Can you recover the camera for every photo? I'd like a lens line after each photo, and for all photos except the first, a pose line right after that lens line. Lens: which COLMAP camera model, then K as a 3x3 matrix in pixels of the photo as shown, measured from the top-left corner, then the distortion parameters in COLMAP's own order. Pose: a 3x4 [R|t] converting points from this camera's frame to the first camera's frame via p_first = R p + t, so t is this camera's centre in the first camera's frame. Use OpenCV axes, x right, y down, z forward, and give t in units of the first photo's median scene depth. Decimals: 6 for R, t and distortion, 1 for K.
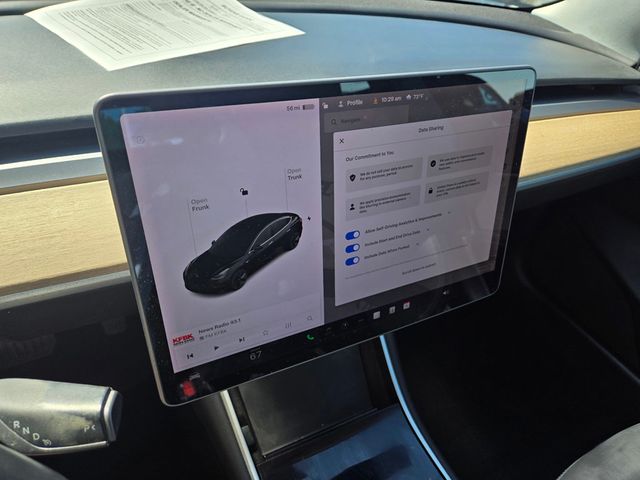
lens RADIAL K [[431.3, 0, 297.2], [0, 431.3, 243.5], [0, 0, 1]] dist [0.007535, -0.015531]
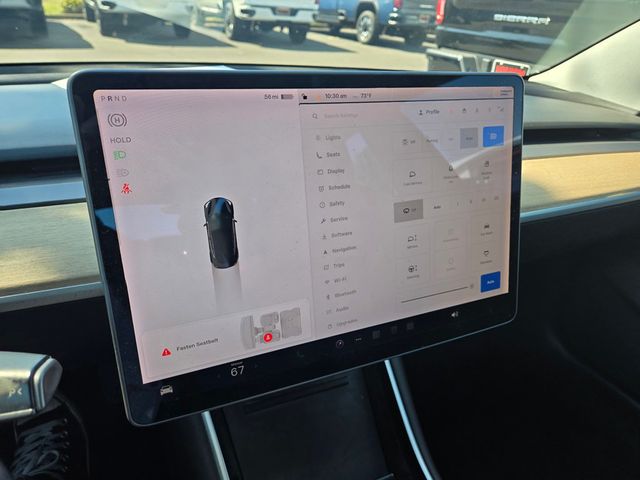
lens RADIAL K [[431.3, 0, 302.3], [0, 431.3, 257.1], [0, 0, 1]] dist [0.007535, -0.015531]
pose [[0.998173, -0.018532, -0.057509, 0.087955], [0.005473, 0.975623, -0.219387, 0.212063], [0.060172, 0.218671, 0.973942, 0.079602]]
